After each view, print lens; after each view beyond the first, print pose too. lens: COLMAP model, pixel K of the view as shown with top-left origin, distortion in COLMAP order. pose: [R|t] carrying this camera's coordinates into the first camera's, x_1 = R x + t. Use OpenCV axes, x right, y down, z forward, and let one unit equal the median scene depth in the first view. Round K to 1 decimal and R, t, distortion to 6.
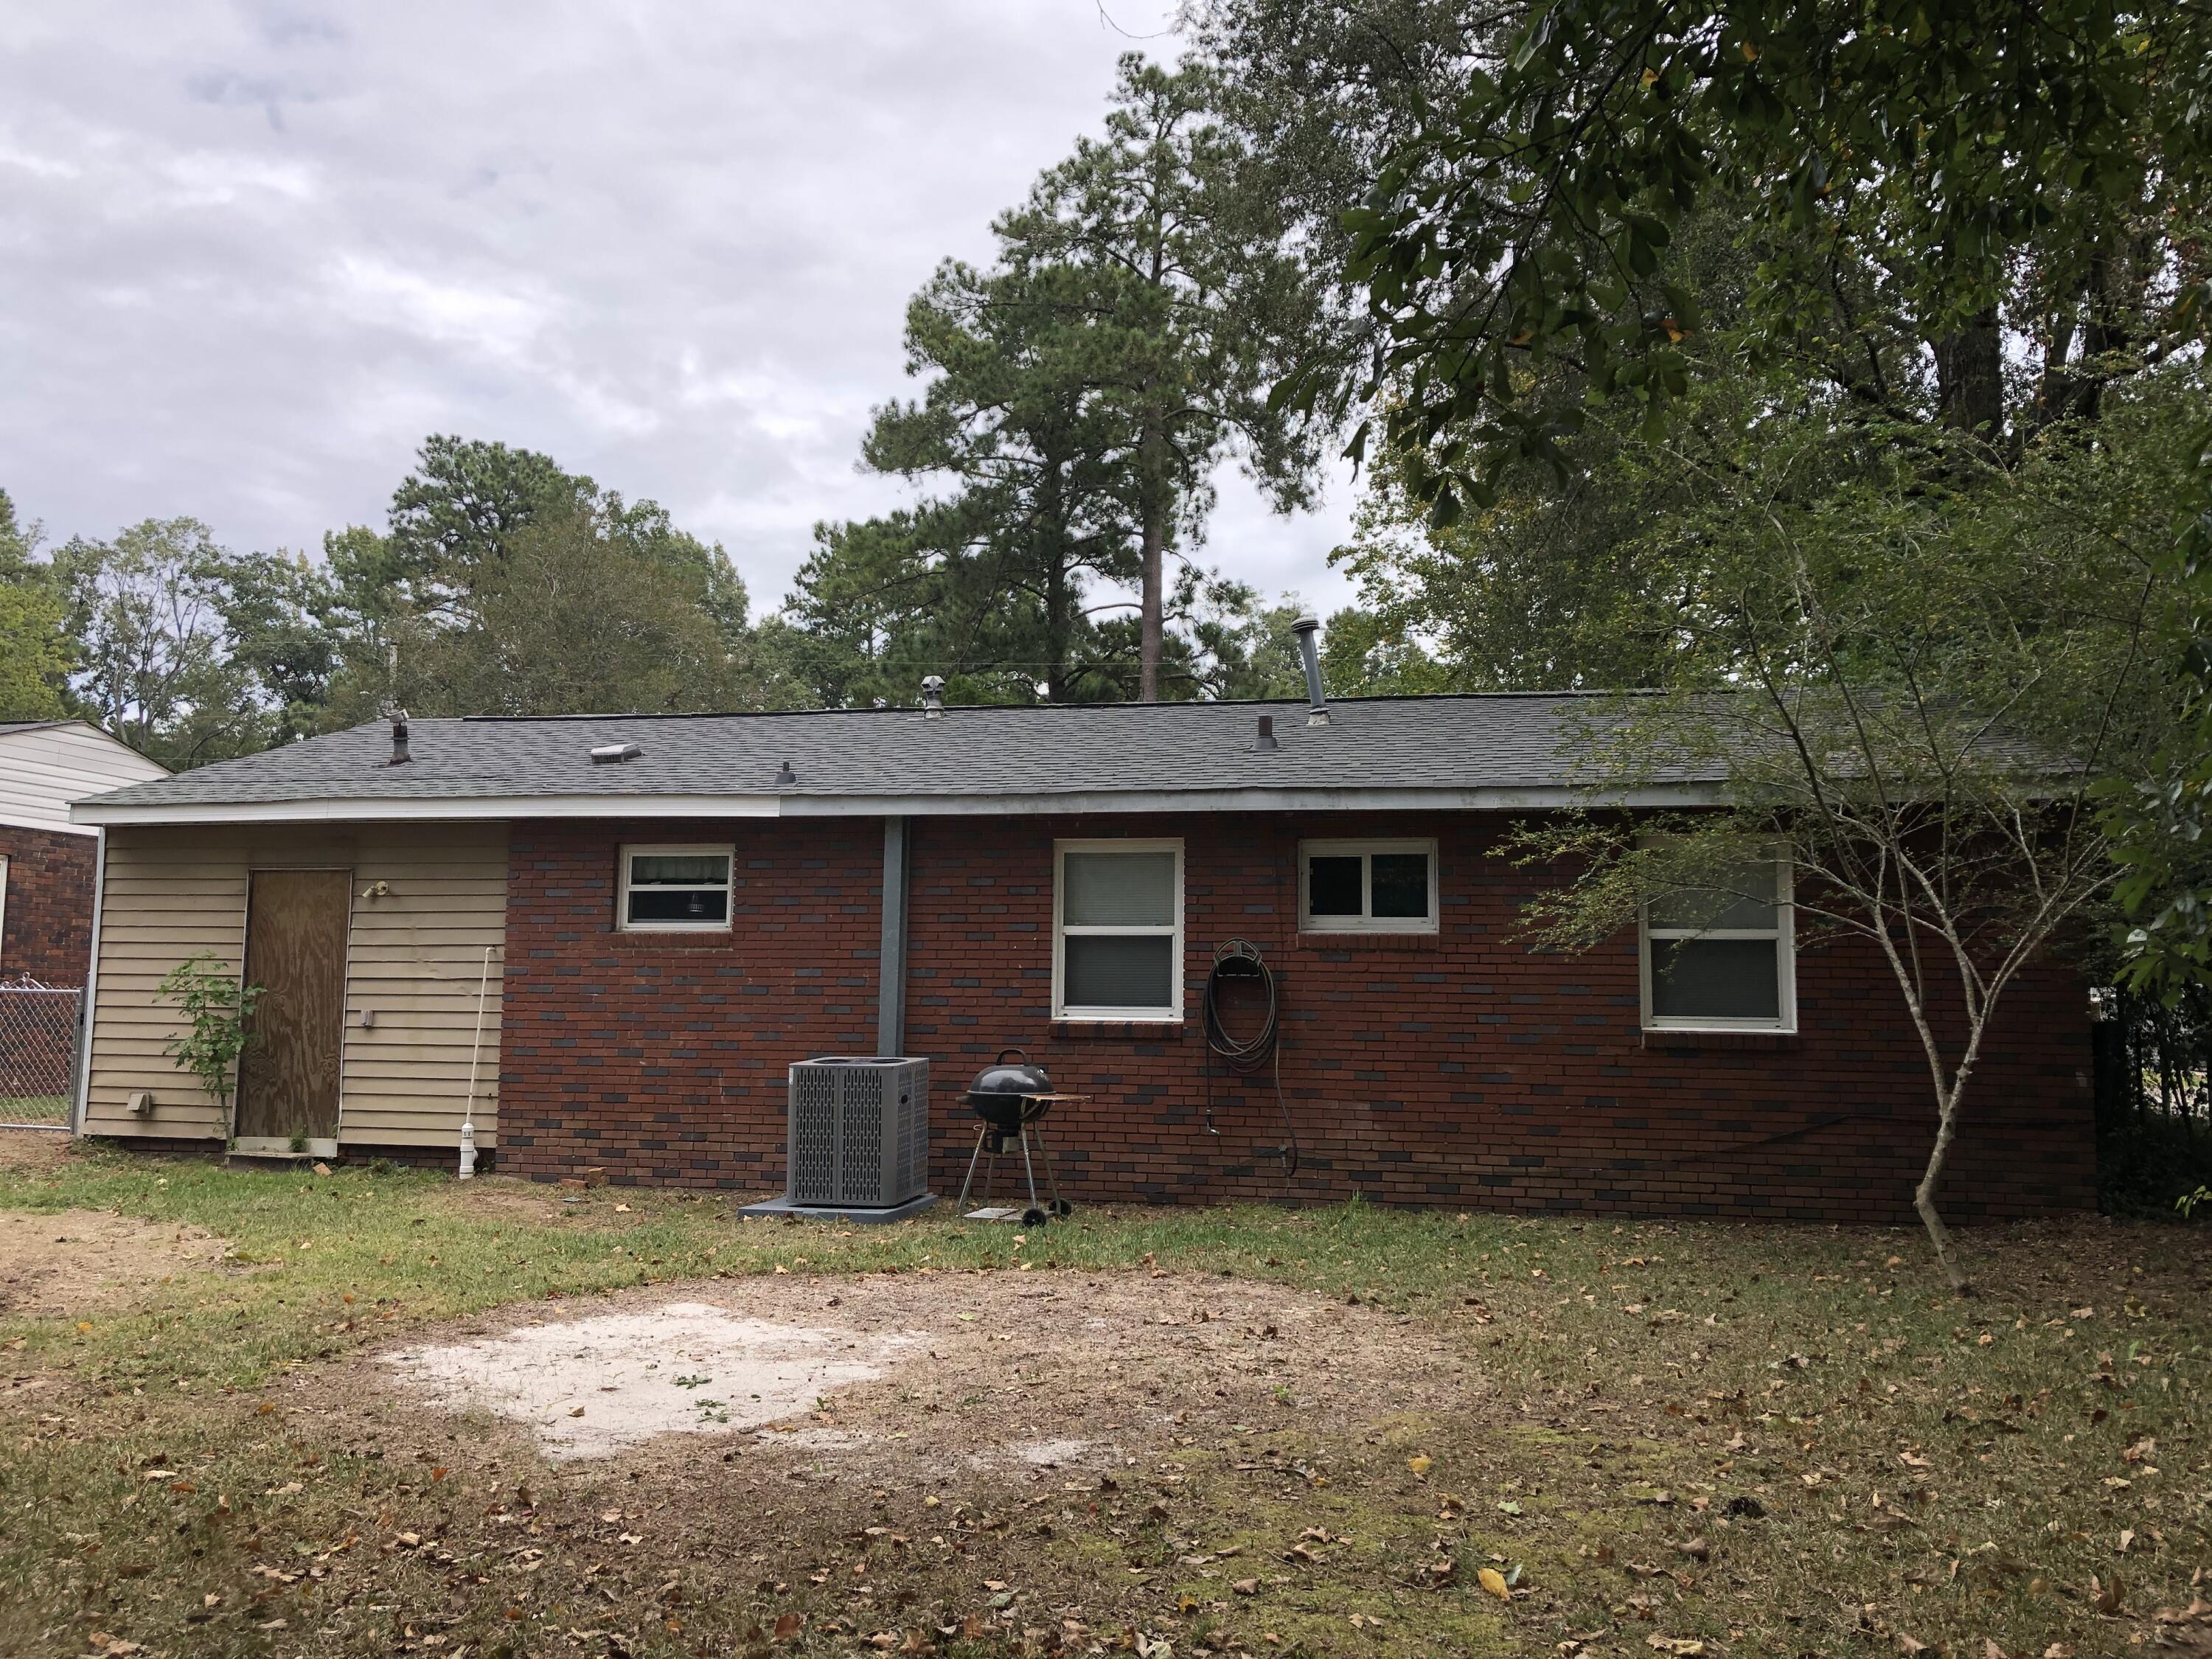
lens RADIAL K [[1811.1, 0, 1105.7], [0, 1811.1, 834.7], [0, 0, 1]] dist [0.012652, 0.001174]
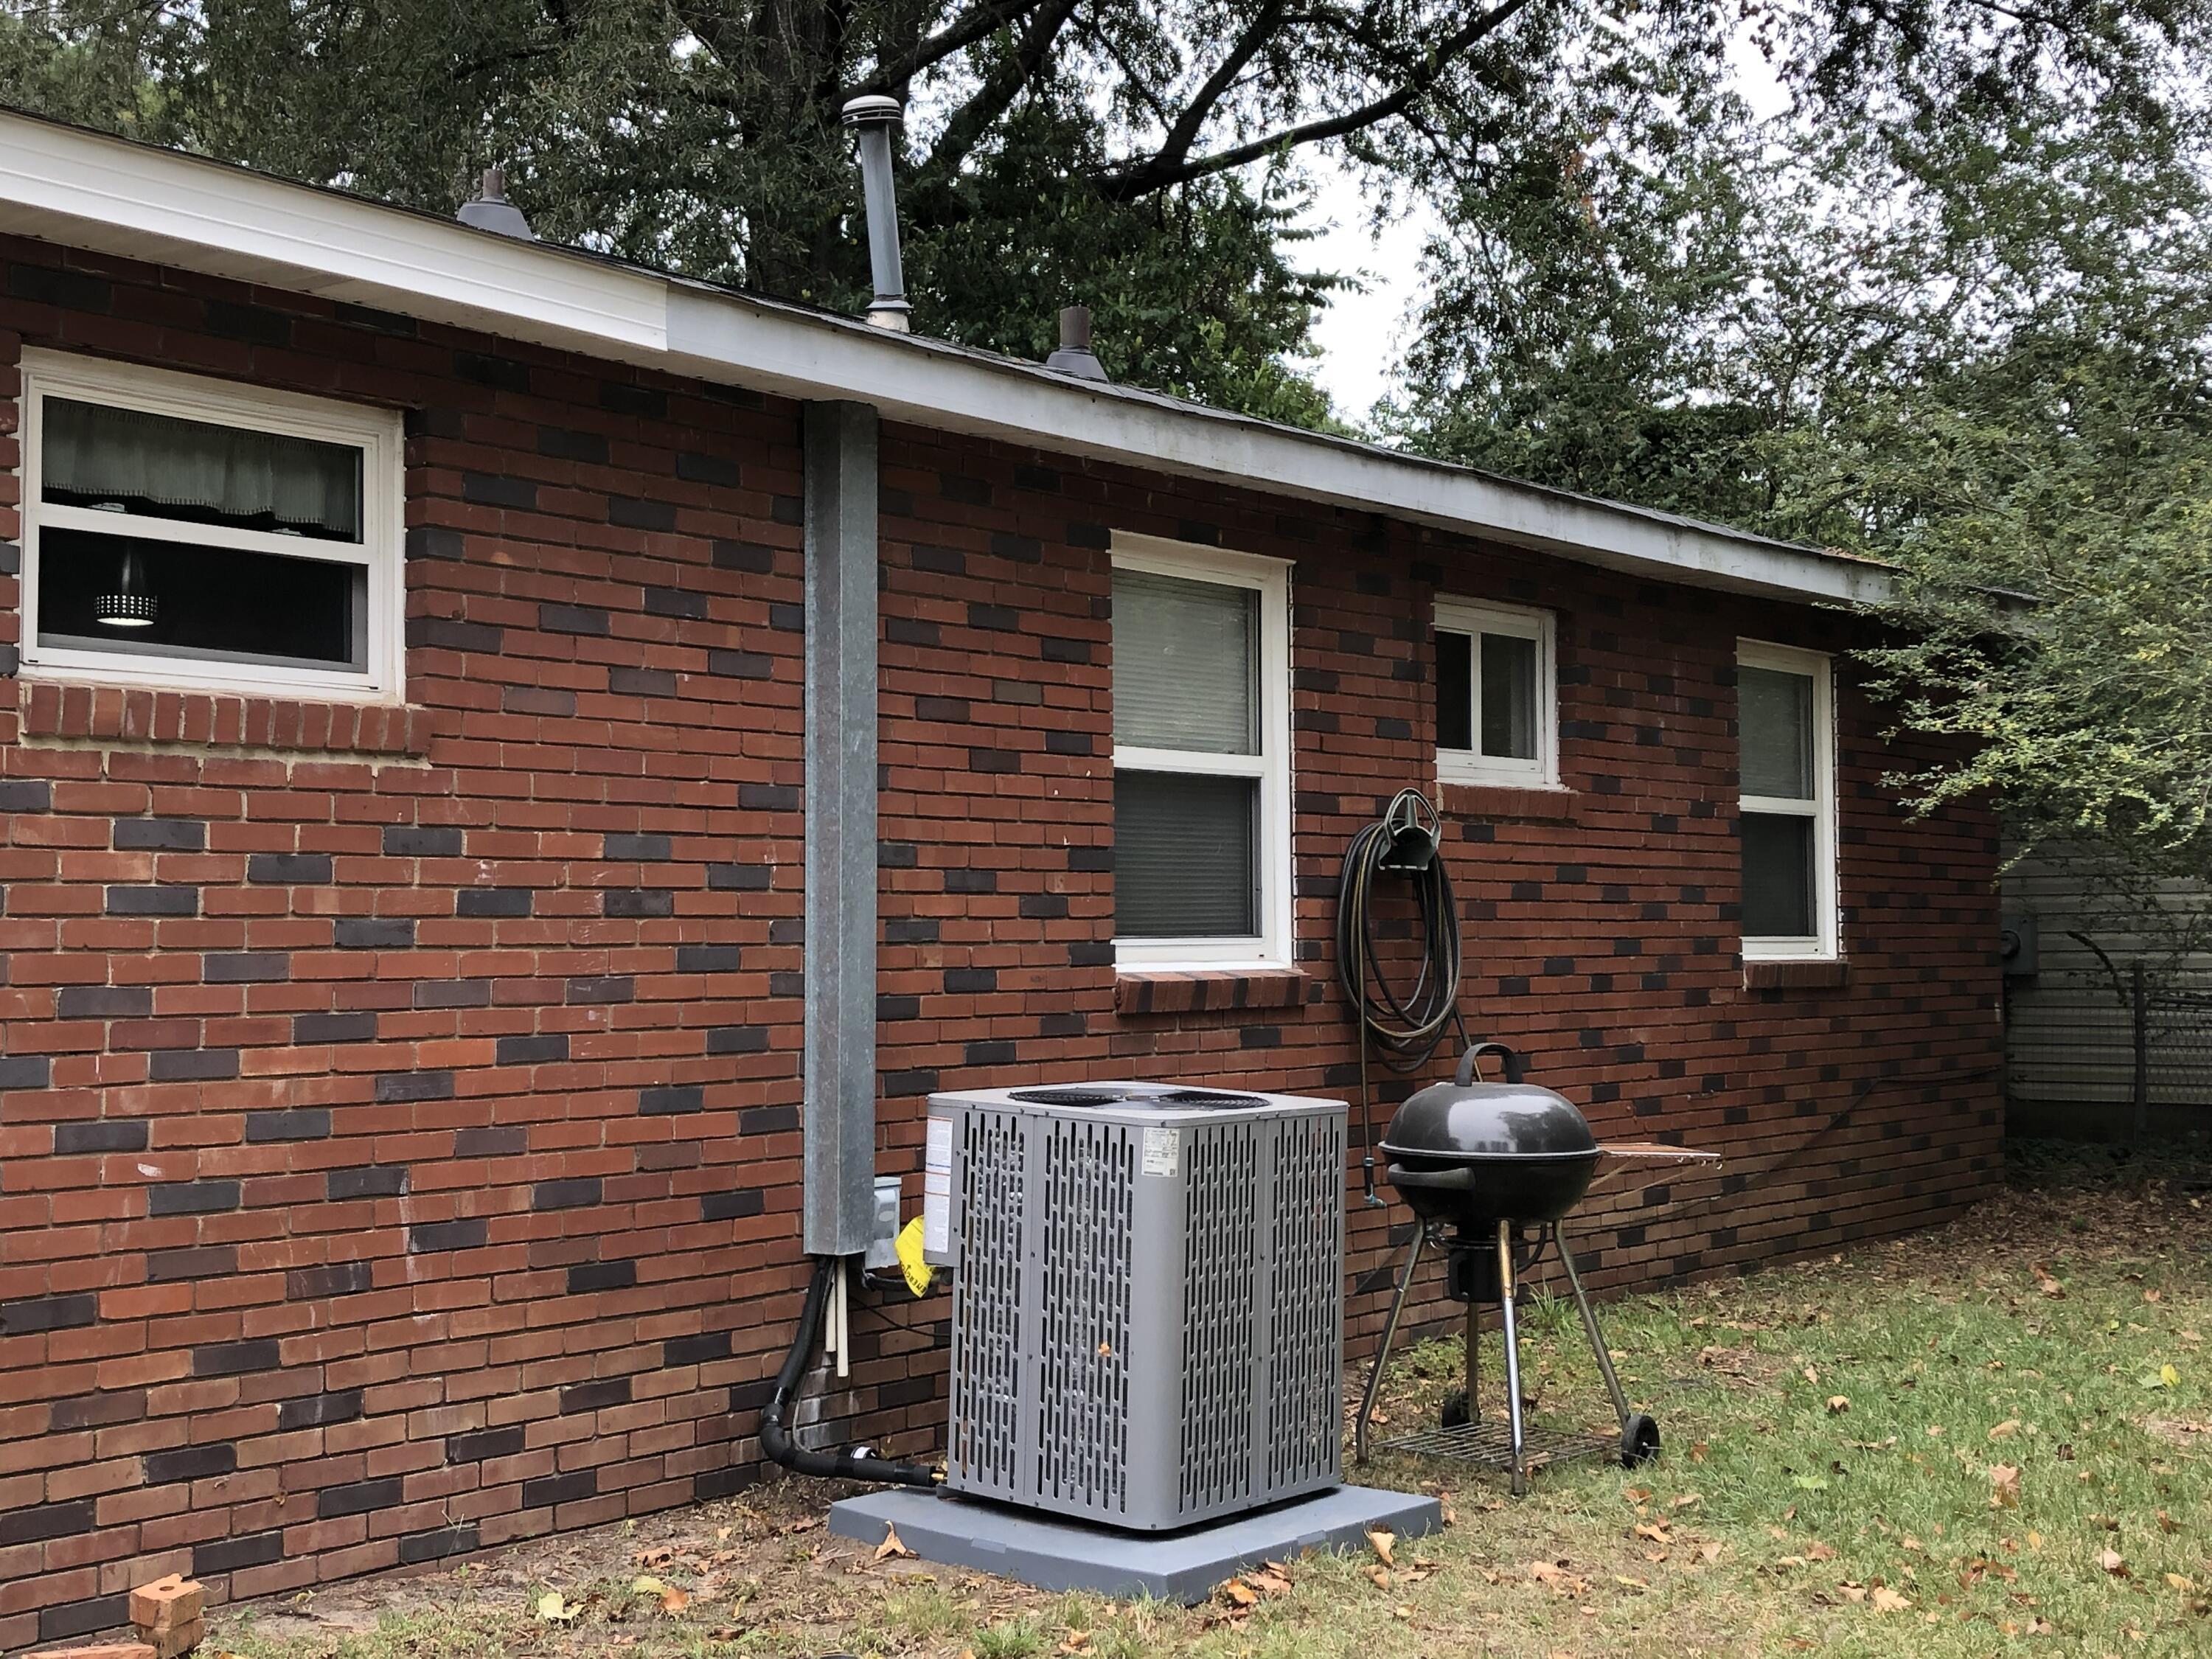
lens RADIAL K [[2814.2, 0, 1106.0], [0, 2814.2, 822.8], [0, 0, 1]] dist [-0.003837, 0.000000]
pose [[0.443402, 0.021713, 0.896060, -0.579533], [-0.074070, 0.997175, 0.012490, 0.059596], [-0.893257, -0.071909, 0.443758, 0.703620]]
